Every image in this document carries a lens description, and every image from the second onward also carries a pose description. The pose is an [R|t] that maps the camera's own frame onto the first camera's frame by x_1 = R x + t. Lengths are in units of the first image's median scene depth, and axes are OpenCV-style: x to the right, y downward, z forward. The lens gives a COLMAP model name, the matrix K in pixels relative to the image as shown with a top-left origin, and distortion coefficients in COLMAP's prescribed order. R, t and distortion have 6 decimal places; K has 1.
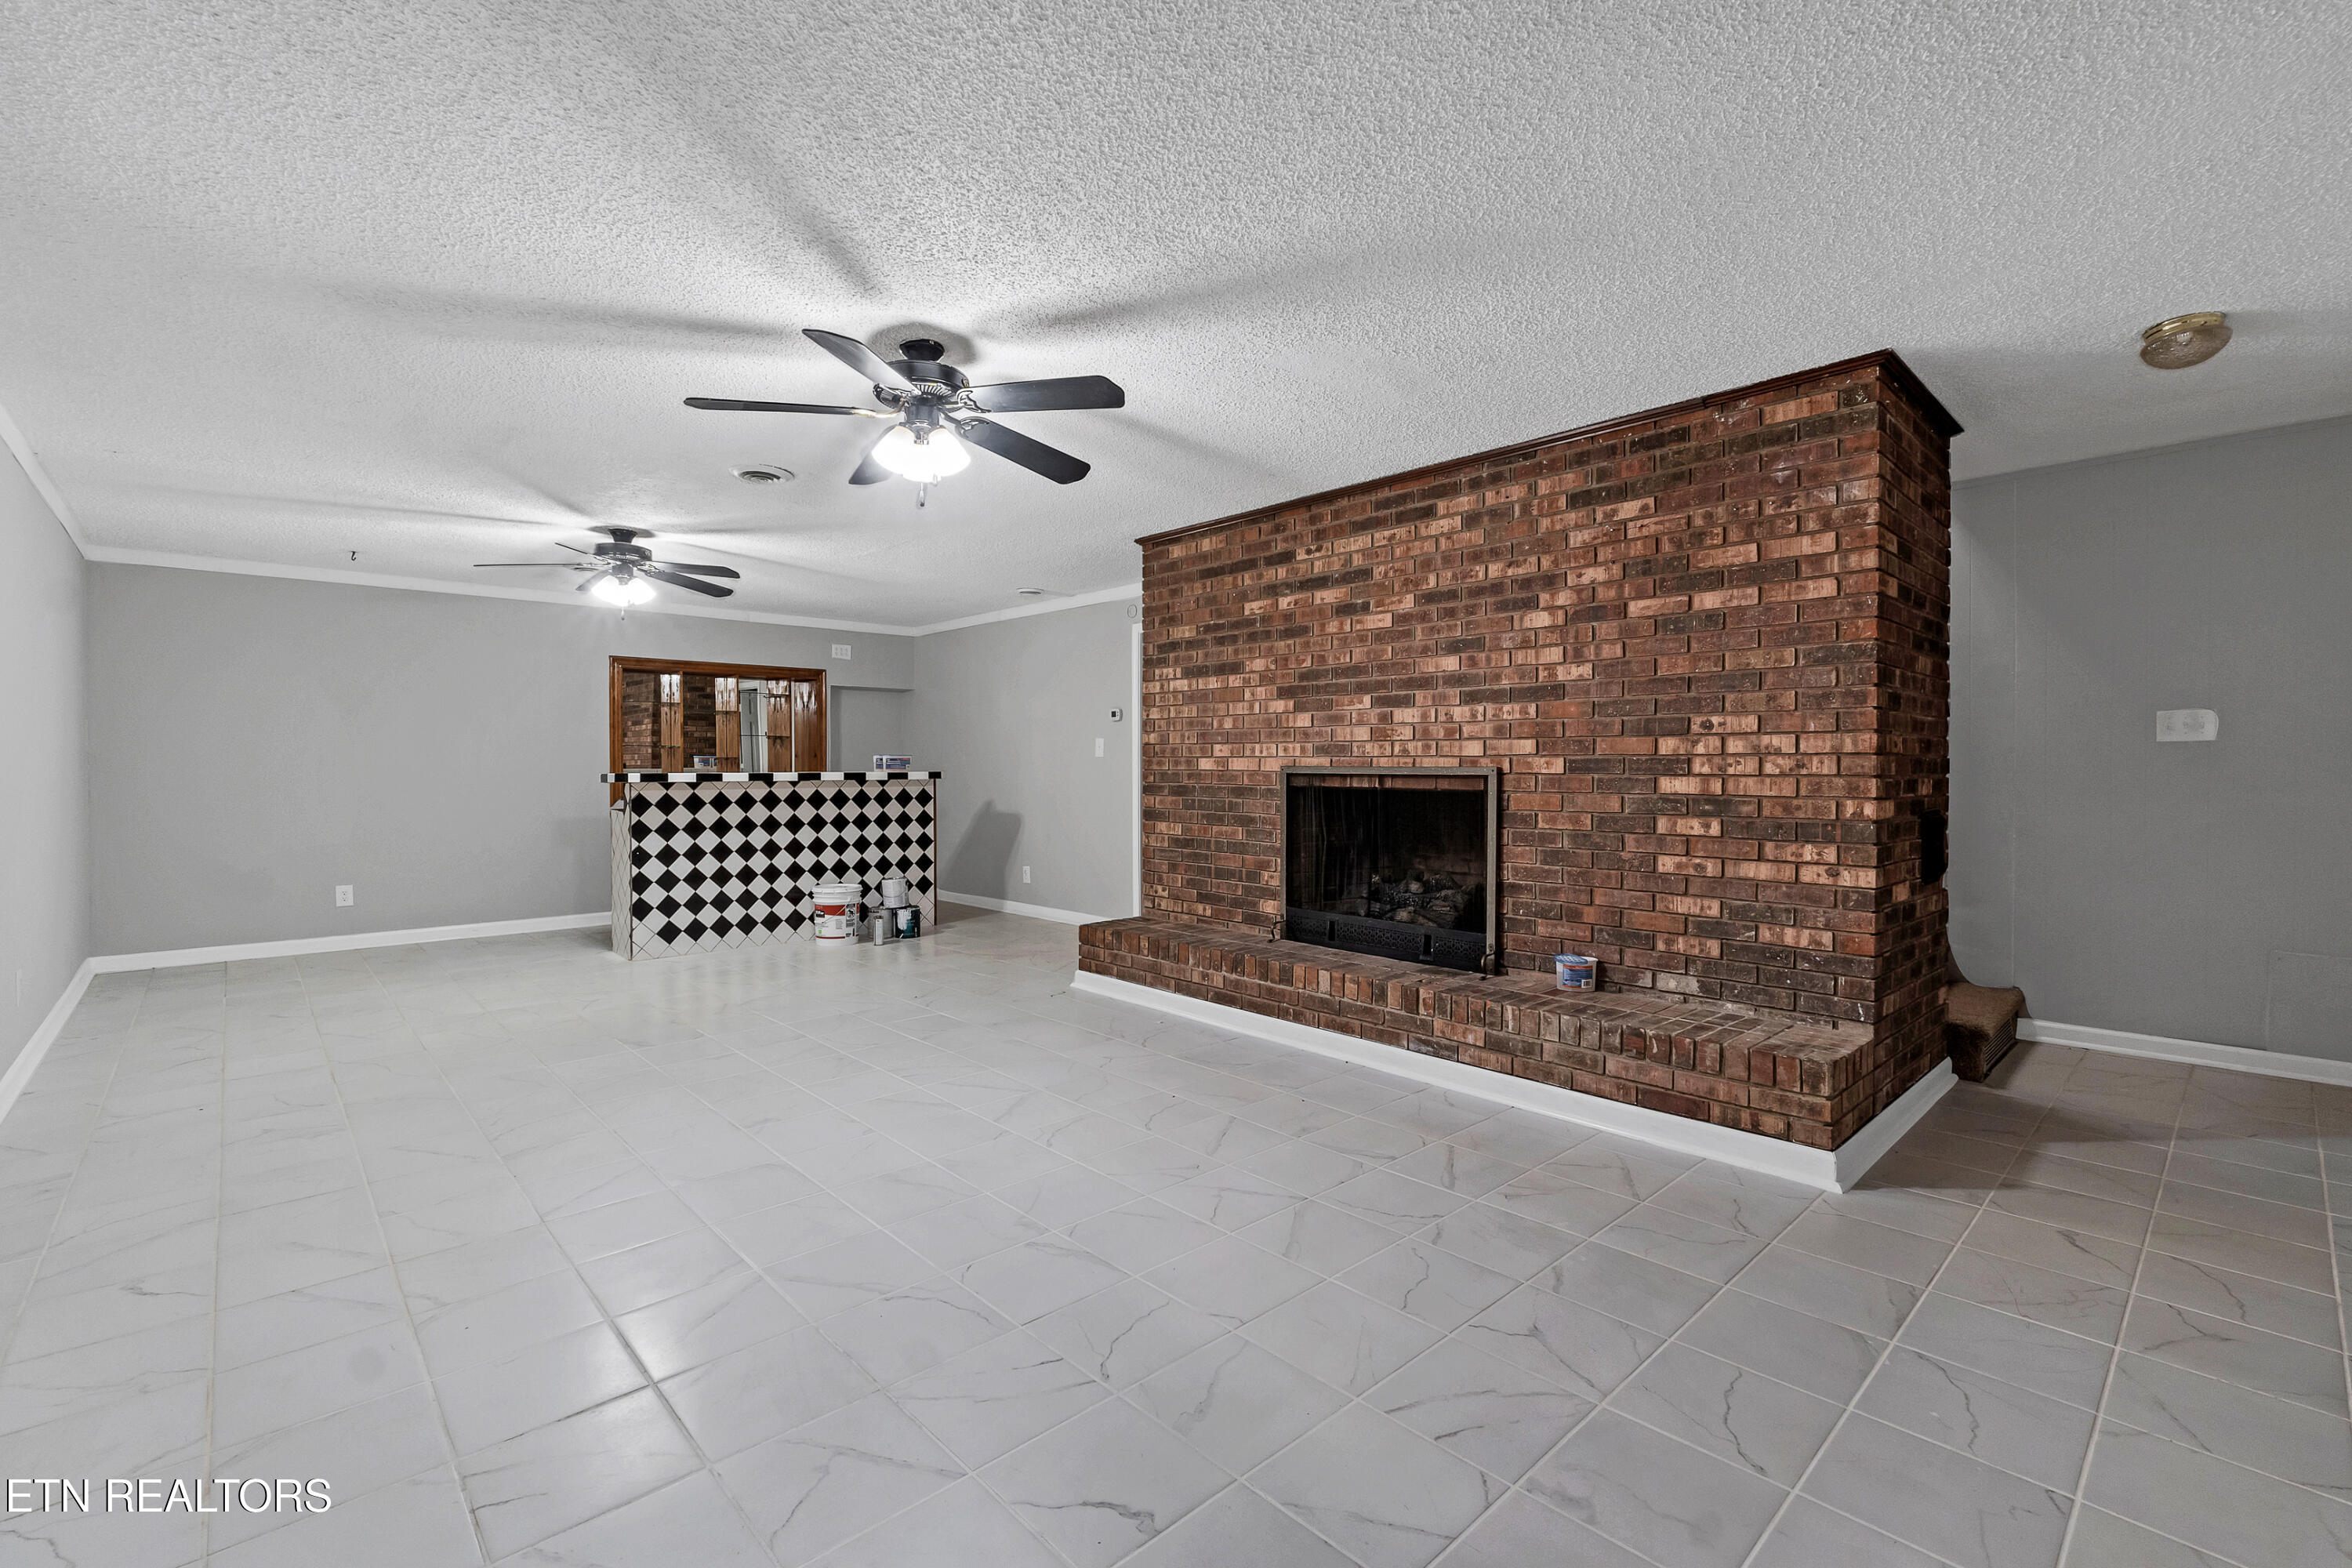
lens RADIAL K [[1048.2, 0, 1164.3], [0, 1048.2, 782.1], [0, 0, 1]] dist [-0.008099, 0.000482]
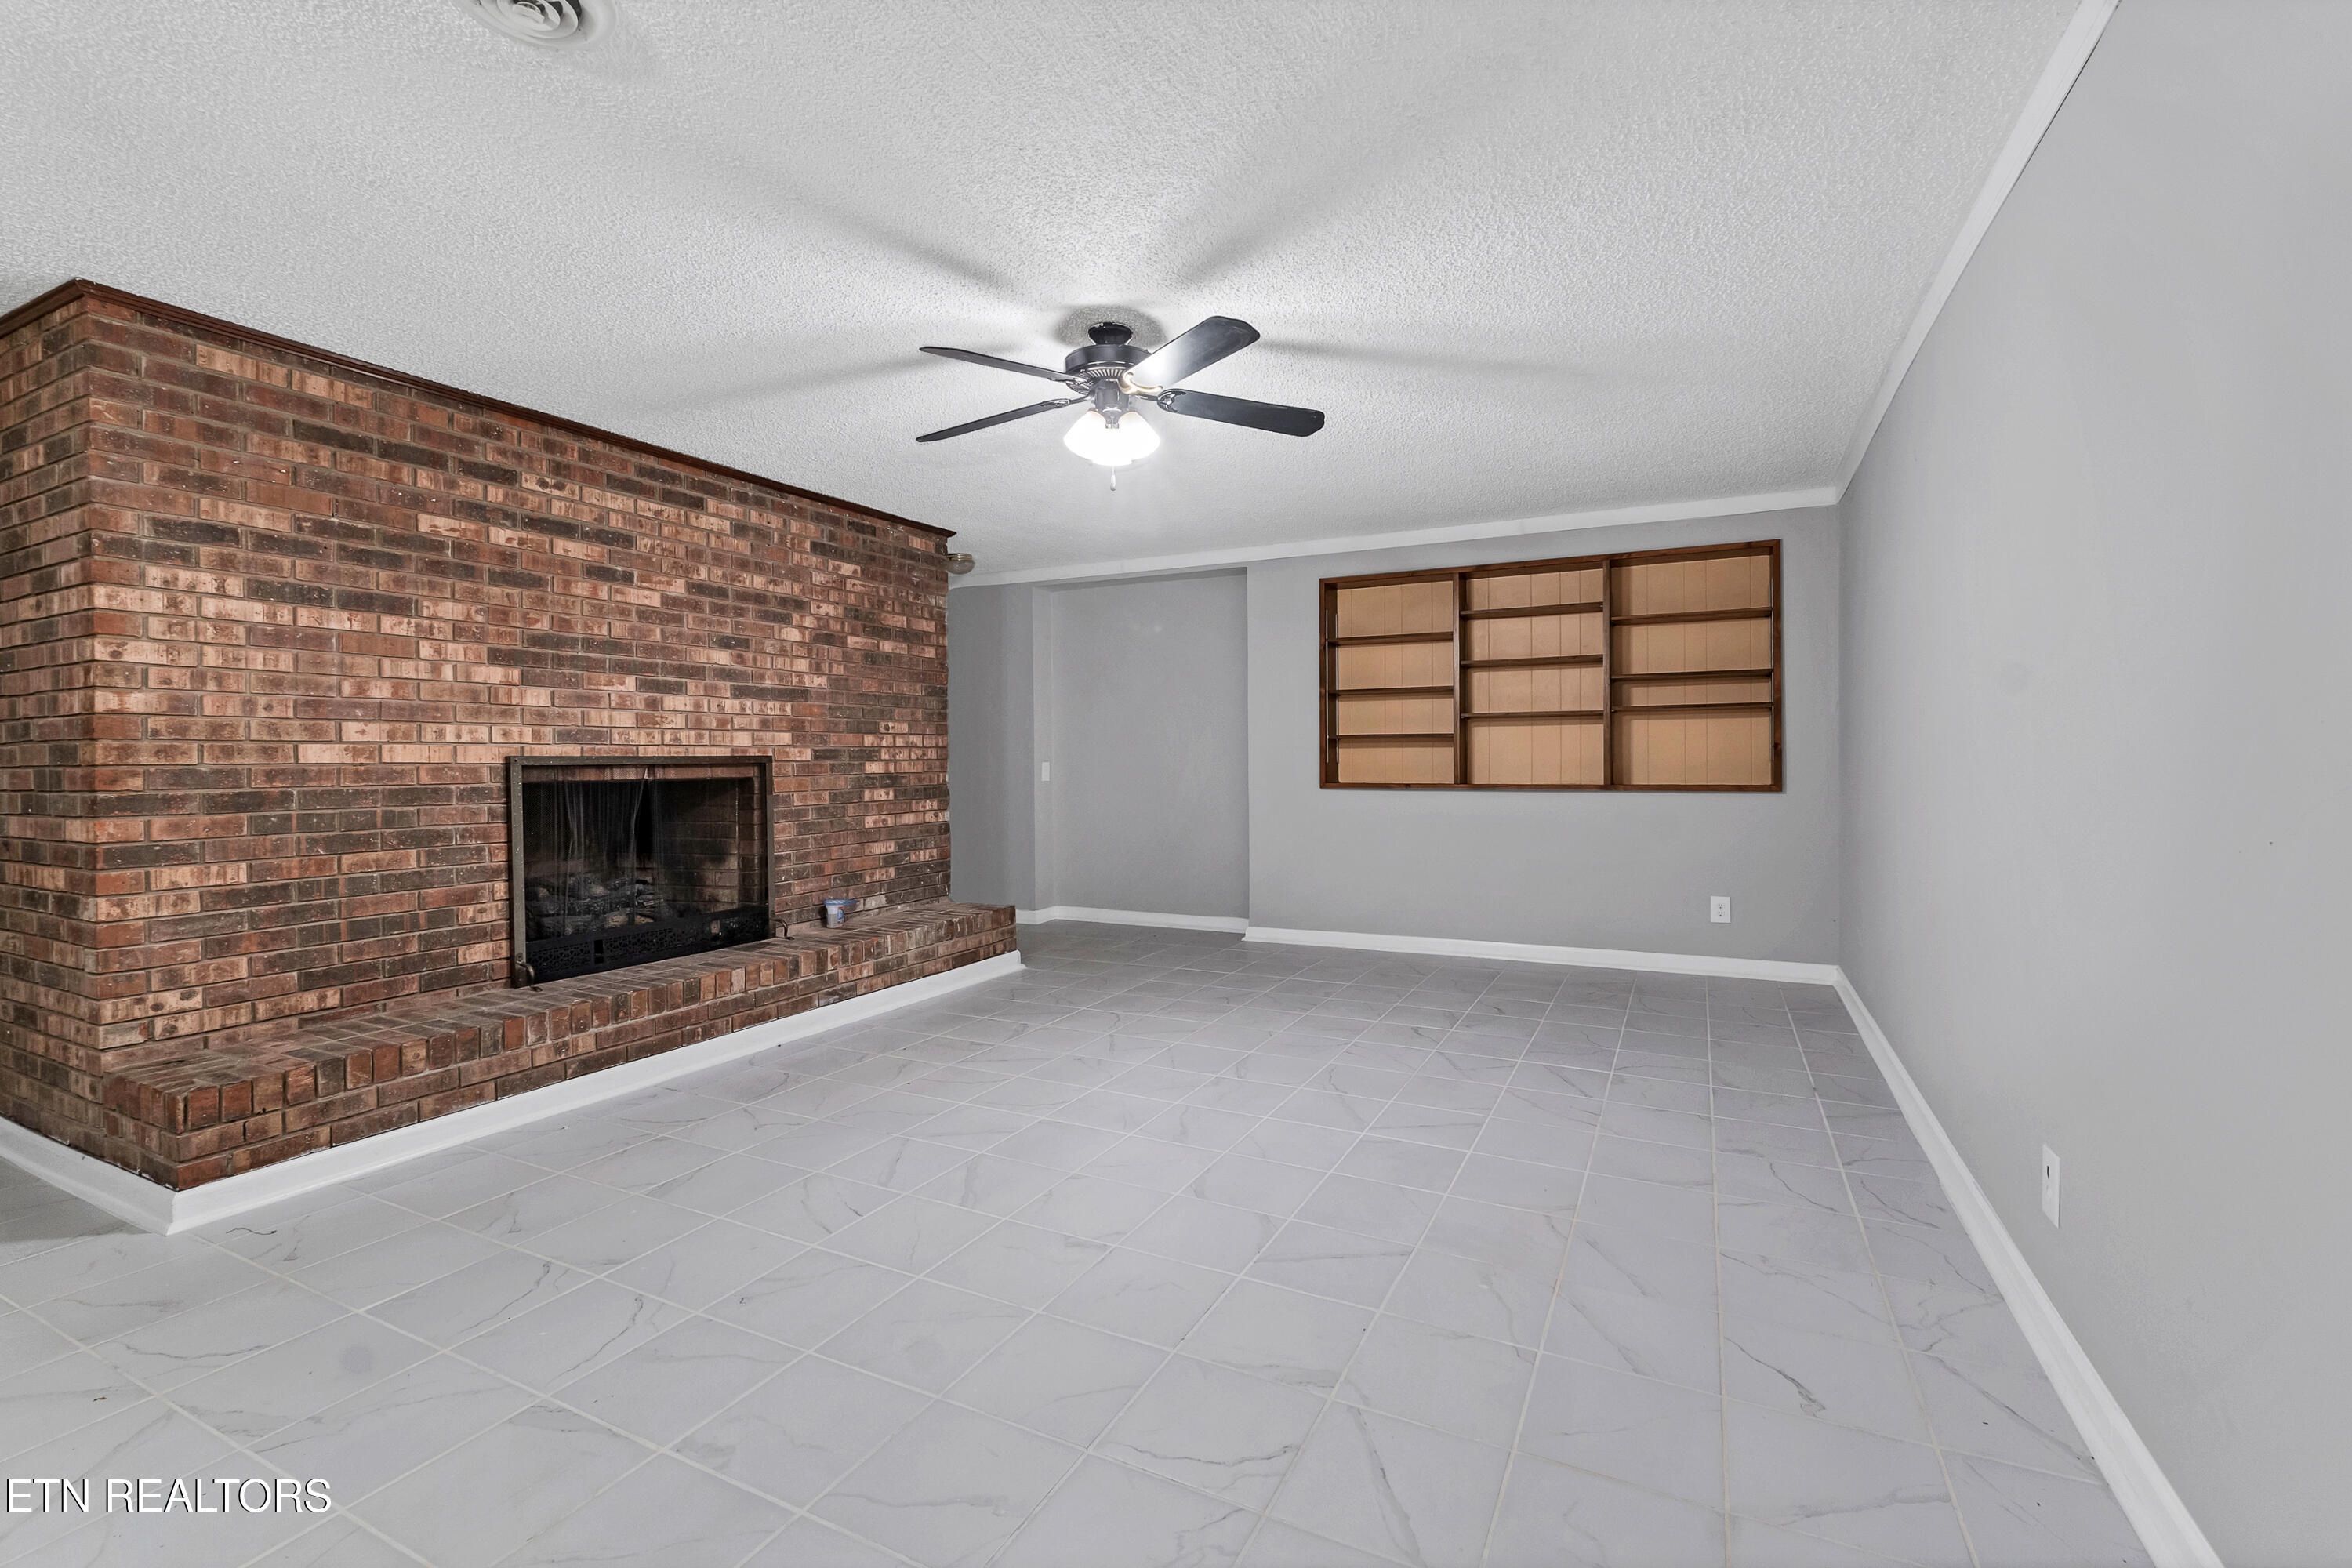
lens RADIAL K [[1048.2, 0, 1162.5], [0, 1048.2, 772.7], [0, 0, 1]] dist [-0.008099, 0.000482]
pose [[-0.362966, -0.012304, 0.931721, -0.836738], [0.022495, 0.999506, 0.021962, -0.010584], [-0.931531, 0.028931, -0.362509, 0.937806]]
